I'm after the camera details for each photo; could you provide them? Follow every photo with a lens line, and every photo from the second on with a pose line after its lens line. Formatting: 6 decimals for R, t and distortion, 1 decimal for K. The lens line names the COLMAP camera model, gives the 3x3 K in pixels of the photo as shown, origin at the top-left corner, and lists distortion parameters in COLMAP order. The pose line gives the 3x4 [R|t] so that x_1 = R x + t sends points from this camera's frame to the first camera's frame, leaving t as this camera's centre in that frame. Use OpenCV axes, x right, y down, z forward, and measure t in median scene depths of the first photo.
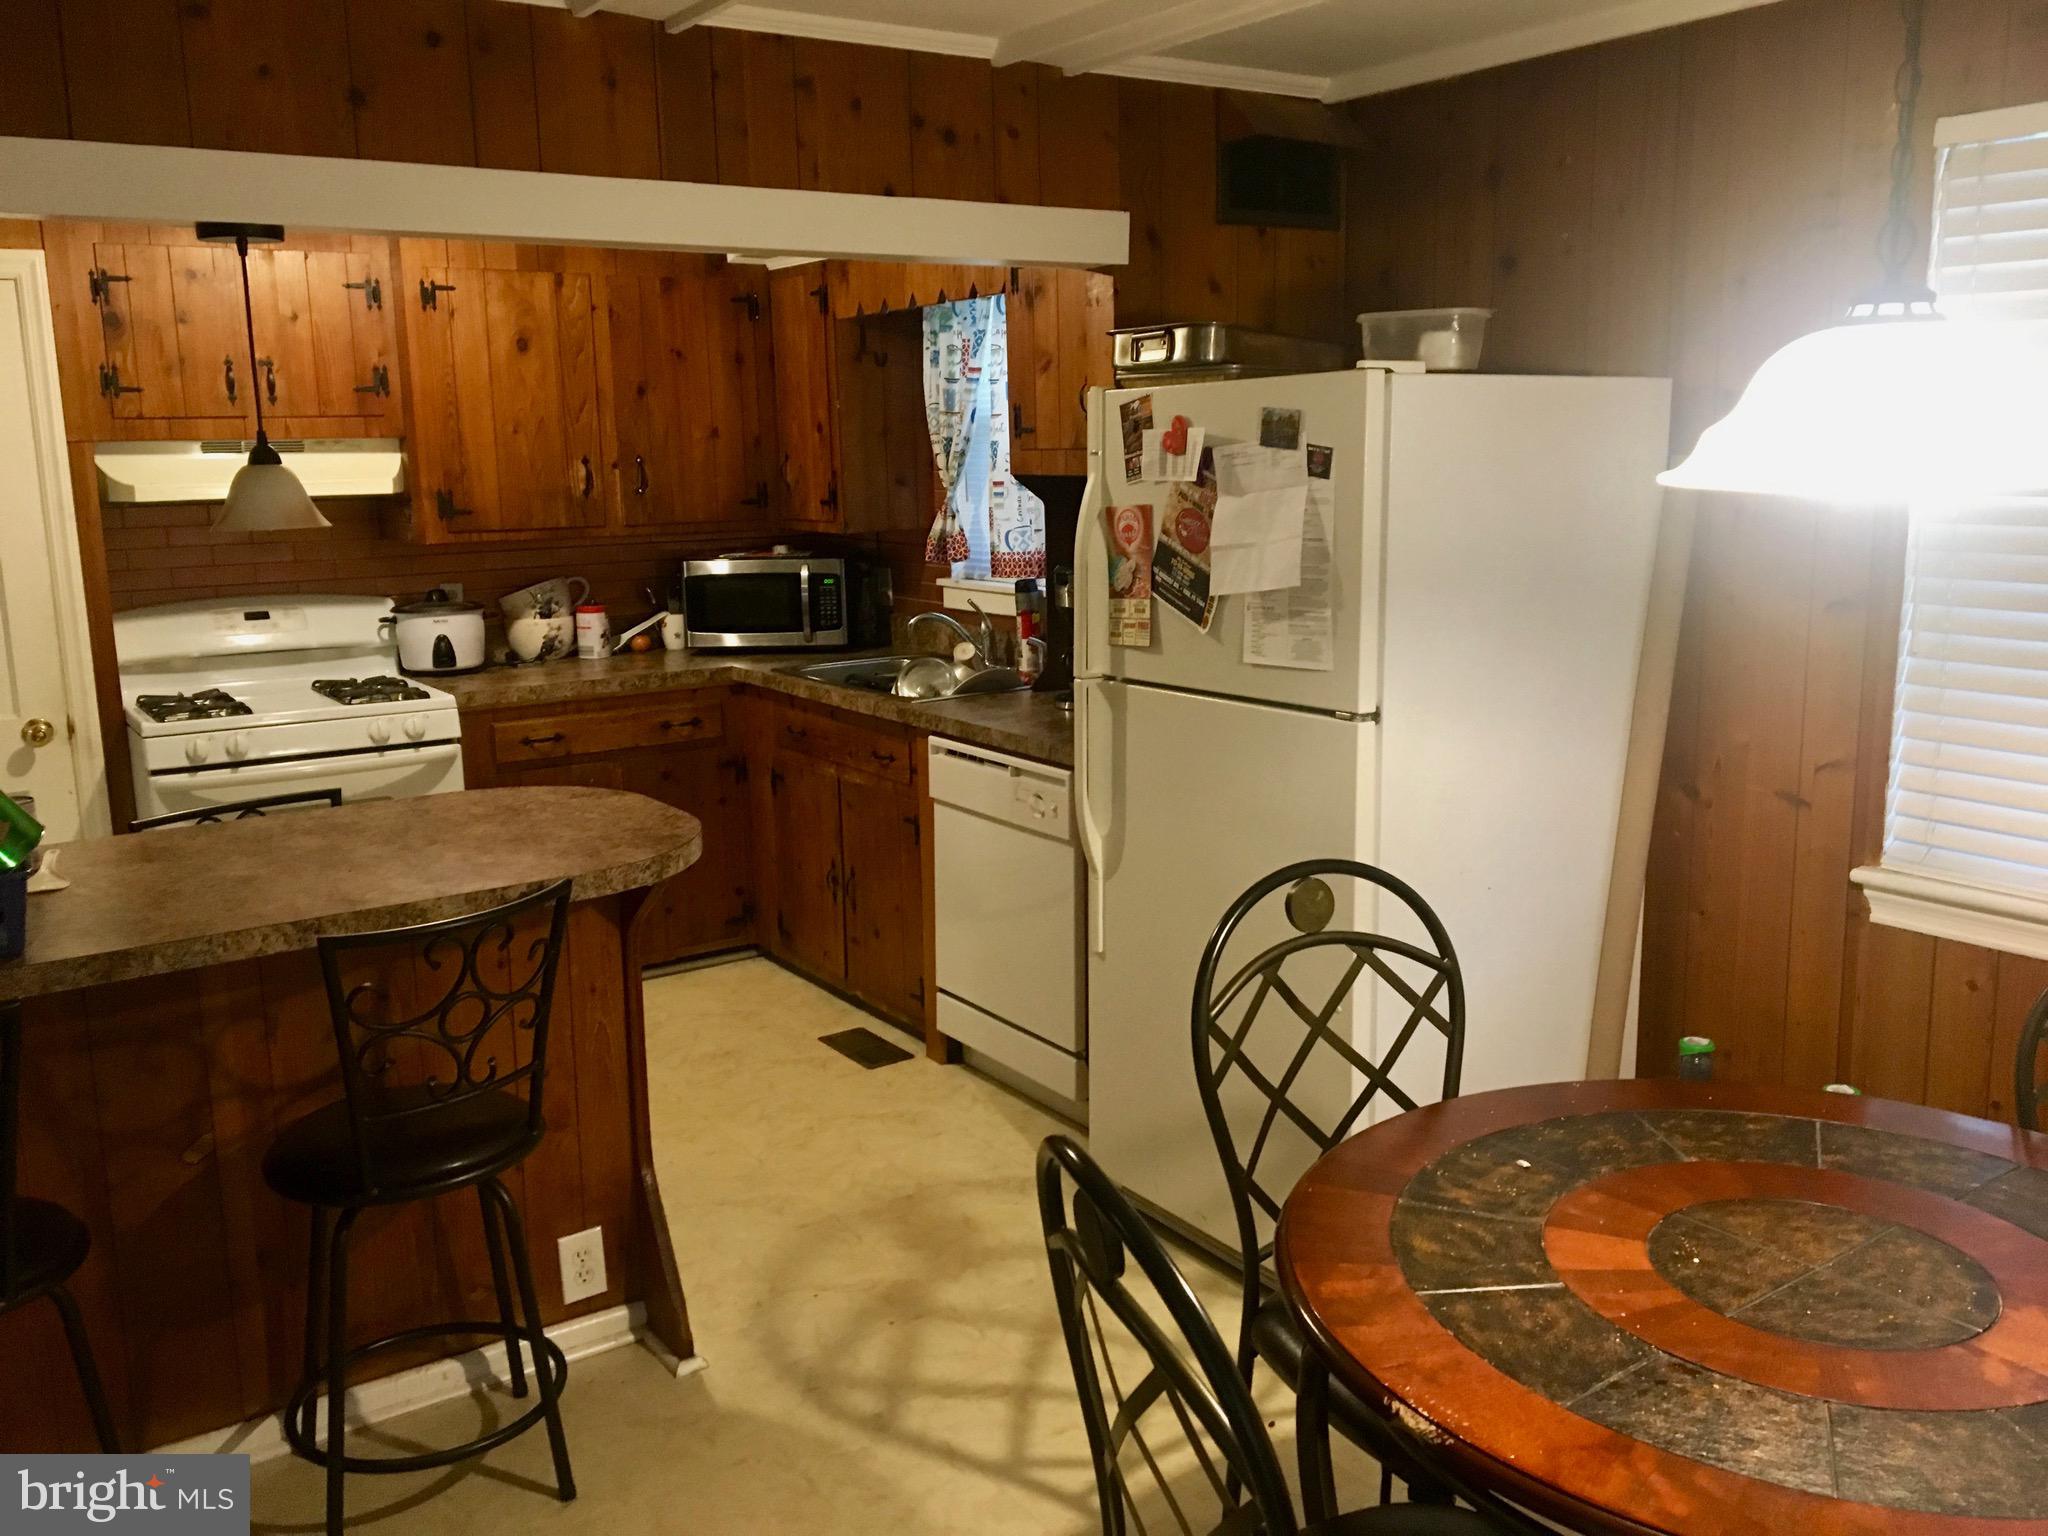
lens RADIAL K [[1737.2, 0, 1027.3], [0, 1737.2, 774.8], [0, 0, 1]] dist [0.045966, -0.030656]
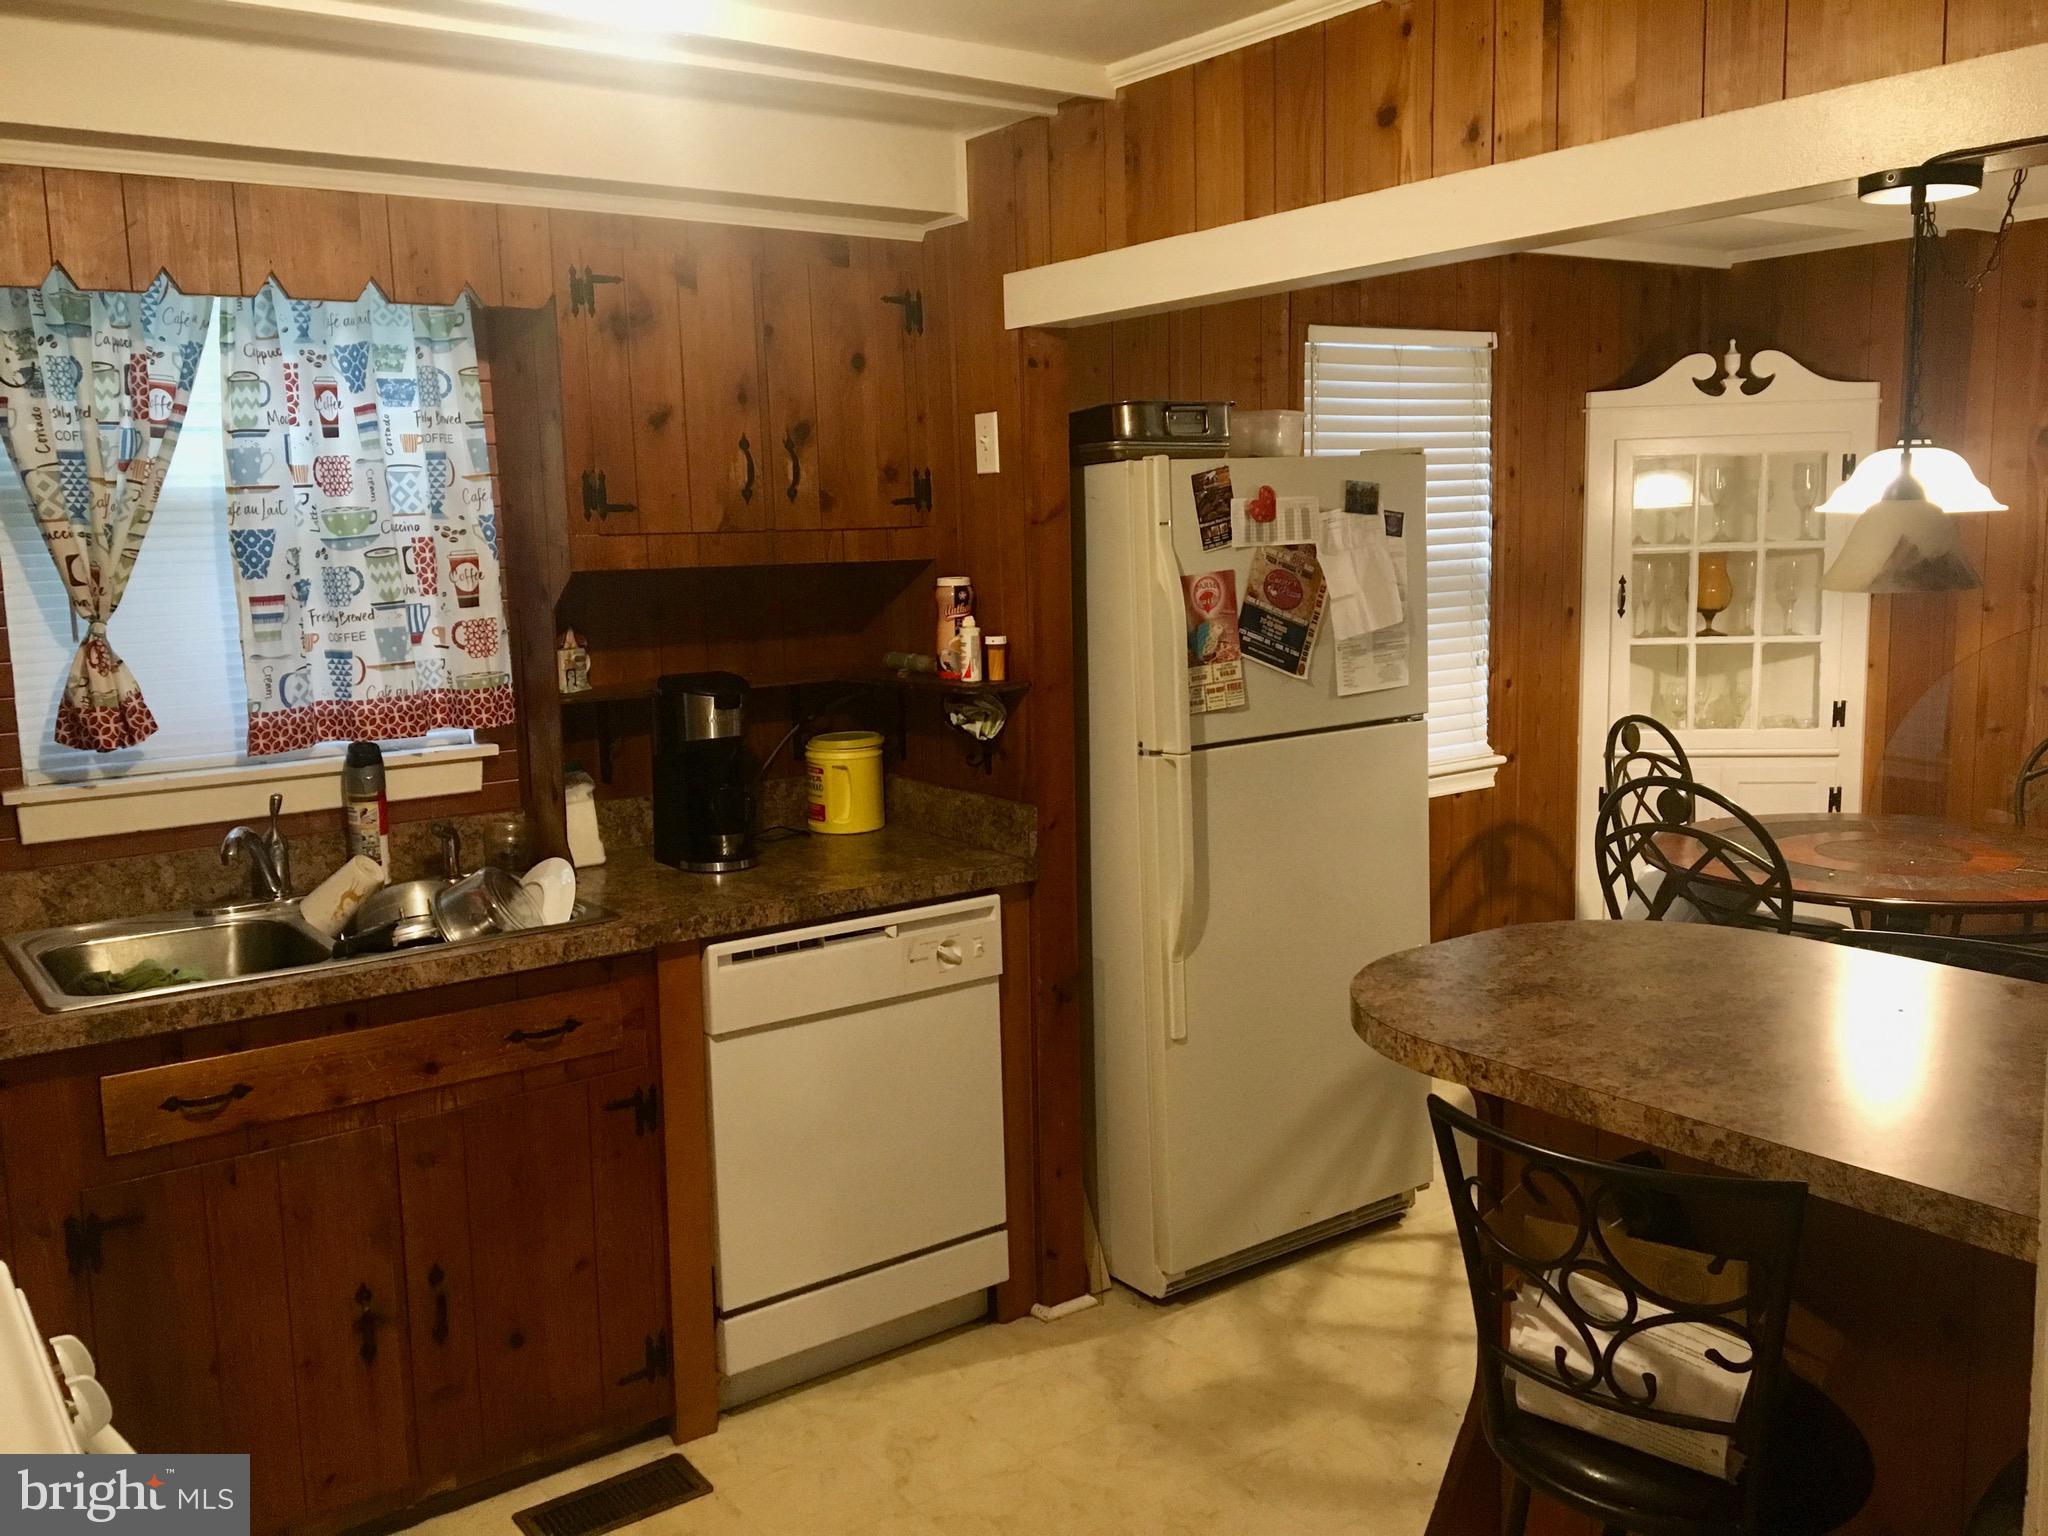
lens RADIAL K [[1737.2, 0, 1027.2], [0, 1737.2, 753.5], [0, 0, 1]] dist [0.045966, -0.030656]
pose [[-0.040793, -0.114209, 0.992619, -0.979731], [0.216031, 0.968939, 0.120362, -0.202464], [-0.975534, 0.219346, -0.014853, 1.168572]]
